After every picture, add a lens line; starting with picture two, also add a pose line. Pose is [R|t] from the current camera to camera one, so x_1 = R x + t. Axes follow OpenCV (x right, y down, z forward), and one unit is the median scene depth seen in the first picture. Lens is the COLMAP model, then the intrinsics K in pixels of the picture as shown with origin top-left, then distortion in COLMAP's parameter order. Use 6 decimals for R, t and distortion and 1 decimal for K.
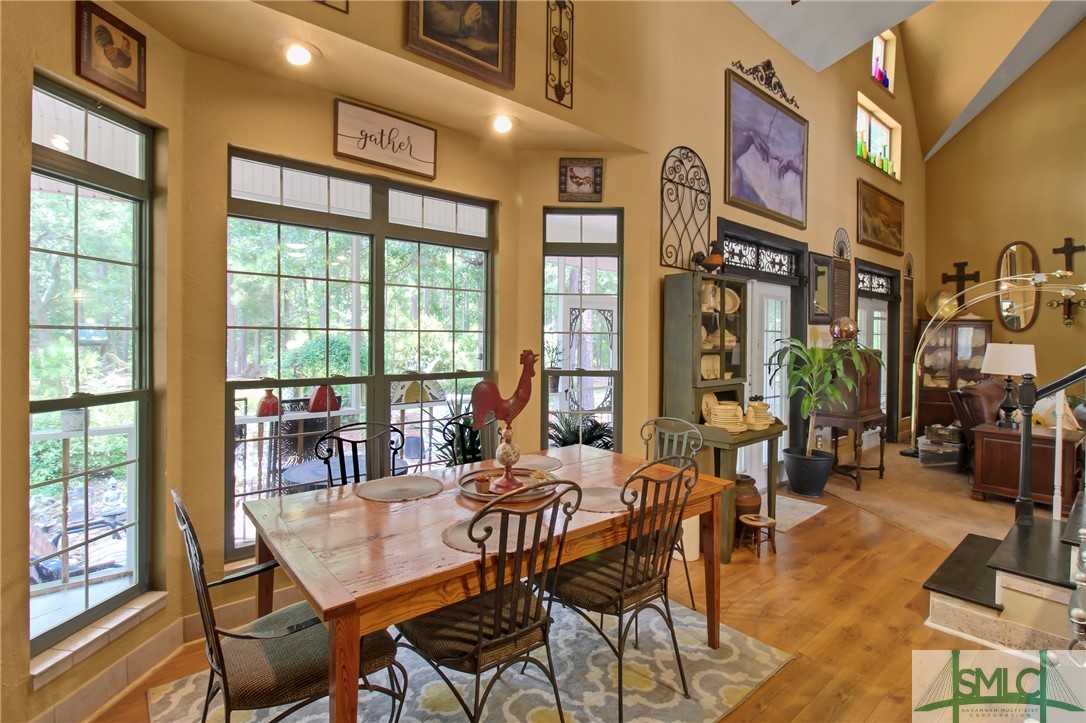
lens RADIAL K [[521.7, 0, 552.4], [0, 521.7, 345.5], [0, 0, 1]] dist [0.009575, -0.010597]
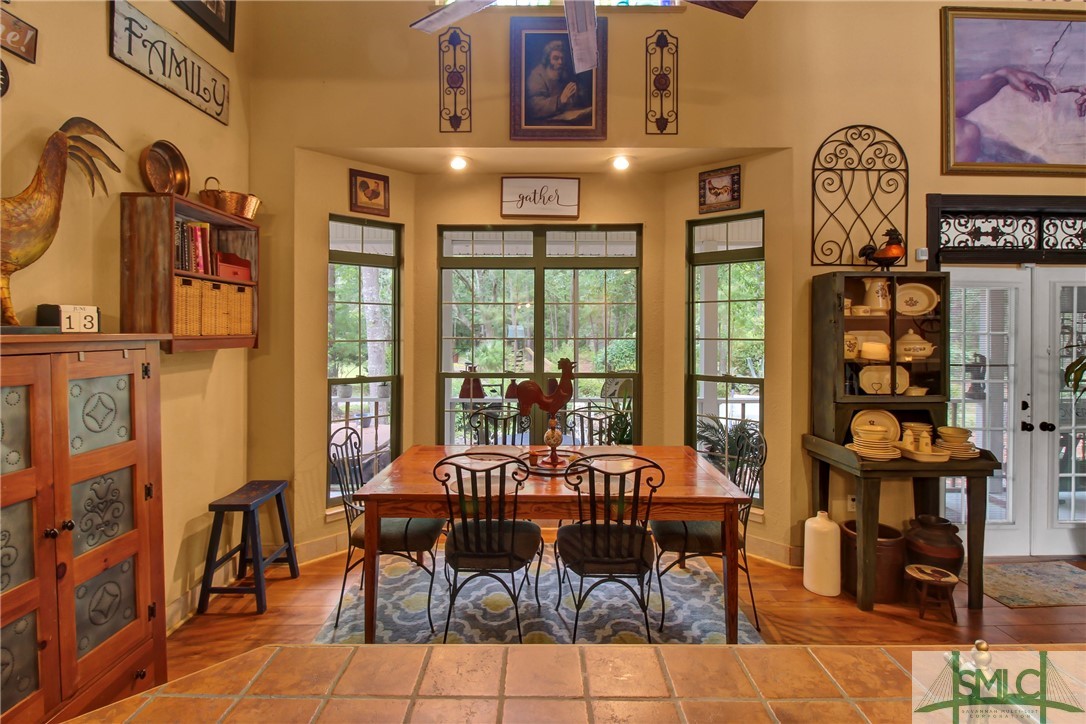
lens RADIAL K [[521.7, 0, 545.5], [0, 521.7, 337.8], [0, 0, 1]] dist [0.009575, -0.010597]
pose [[0.756268, -0.000498, -0.654261, 0.498584], [-0.002807, 0.999988, -0.004006, -0.024129], [0.654256, 0.004866, 0.756258, 0.004559]]
